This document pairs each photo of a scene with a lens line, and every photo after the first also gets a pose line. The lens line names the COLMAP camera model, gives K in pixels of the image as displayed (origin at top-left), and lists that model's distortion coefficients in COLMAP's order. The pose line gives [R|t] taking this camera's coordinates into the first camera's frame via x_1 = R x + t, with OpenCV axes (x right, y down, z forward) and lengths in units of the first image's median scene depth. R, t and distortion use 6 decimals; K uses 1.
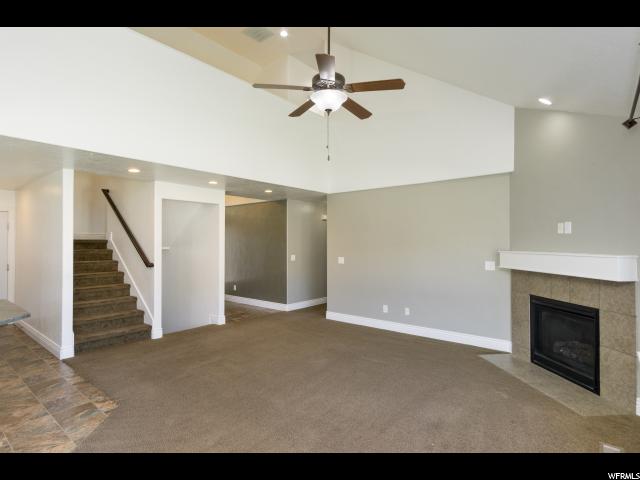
lens RADIAL K [[337.4, 0, 317.0], [0, 337.4, 240.2], [0, 0, 1]] dist [0.001999, -0.000069]
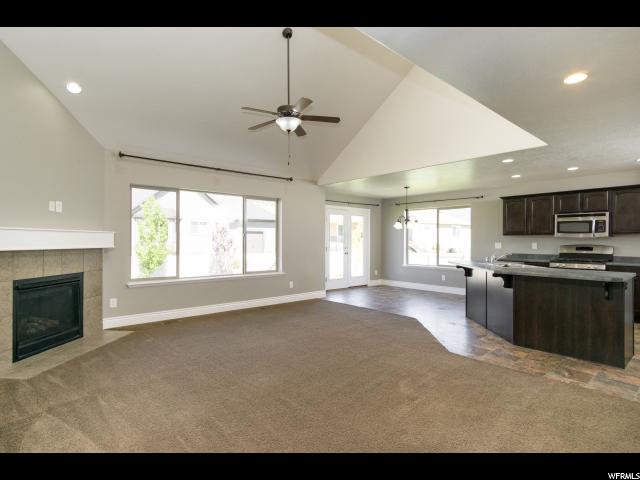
lens RADIAL K [[340.9, 0, 317.4], [0, 340.9, 239.9], [0, 0, 1]] dist [0.005377, 0.001242]
pose [[-0.986961, -0.001510, 0.160952, -0.255610], [-0.003325, 0.999934, -0.011005, 0.078186], [-0.160925, -0.011397, -0.986901, 1.911070]]
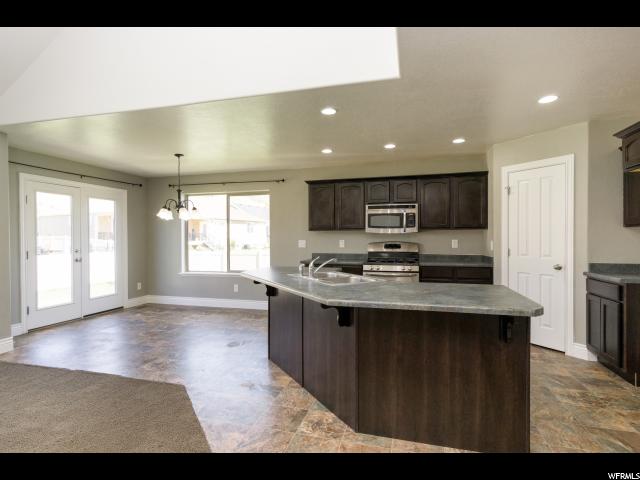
lens RADIAL K [[337.4, 0, 317.0], [0, 337.4, 240.2], [0, 0, 1]] dist [0.001999, -0.000069]
pose [[-0.913080, 0.009199, -0.407676, -0.404566], [0.008610, 0.999958, 0.003279, 0.065540], [0.407689, -0.000516, -0.913121, 1.222972]]
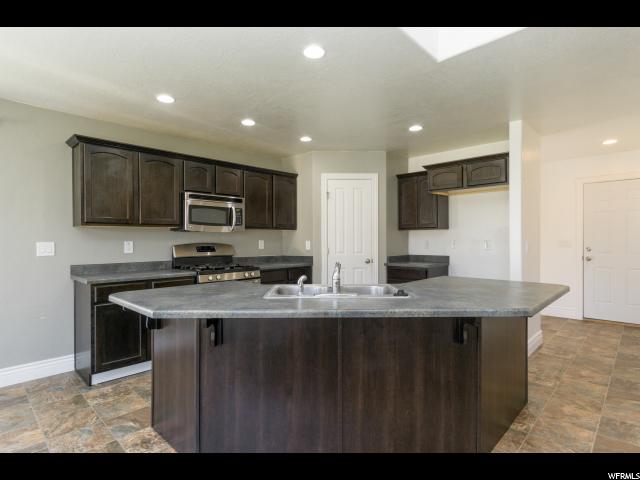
lens RADIAL K [[340.9, 0, 317.4], [0, 340.9, 239.9], [0, 0, 1]] dist [0.005377, 0.001242]
pose [[-0.075018, 0.005520, -0.997167, -0.187219], [0.011785, 0.999920, 0.004649, 0.067618], [0.997113, -0.011403, -0.075077, 0.514774]]
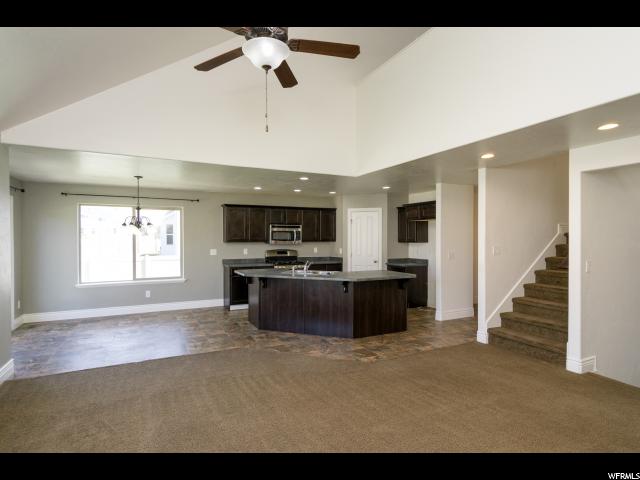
lens RADIAL K [[340.9, 0, 317.4], [0, 340.9, 239.9], [0, 0, 1]] dist [0.005377, 0.001242]
pose [[-0.410639, 0.008922, -0.911754, 0.561613], [0.007570, 0.999951, 0.006375, 0.008122], [0.911766, -0.004284, -0.410687, 1.132313]]
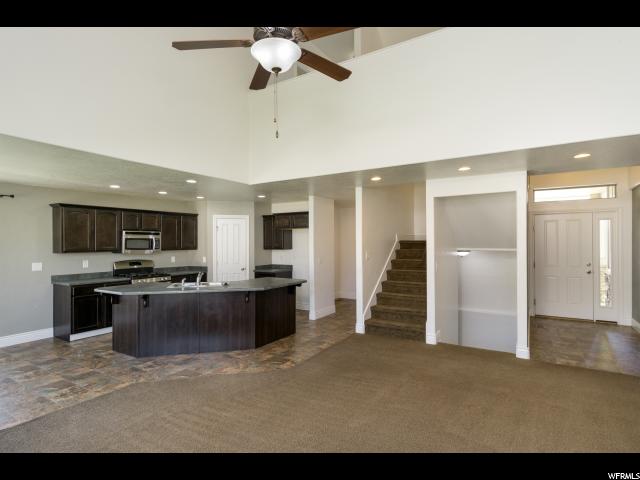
lens RADIAL K [[337.4, 0, 317.0], [0, 337.4, 240.2], [0, 0, 1]] dist [0.001999, -0.000069]
pose [[0.132293, -0.004893, -0.991199, 0.613050], [0.012525, 0.999916, -0.003265, -0.007001], [0.991132, -0.011983, 0.132343, 0.780936]]
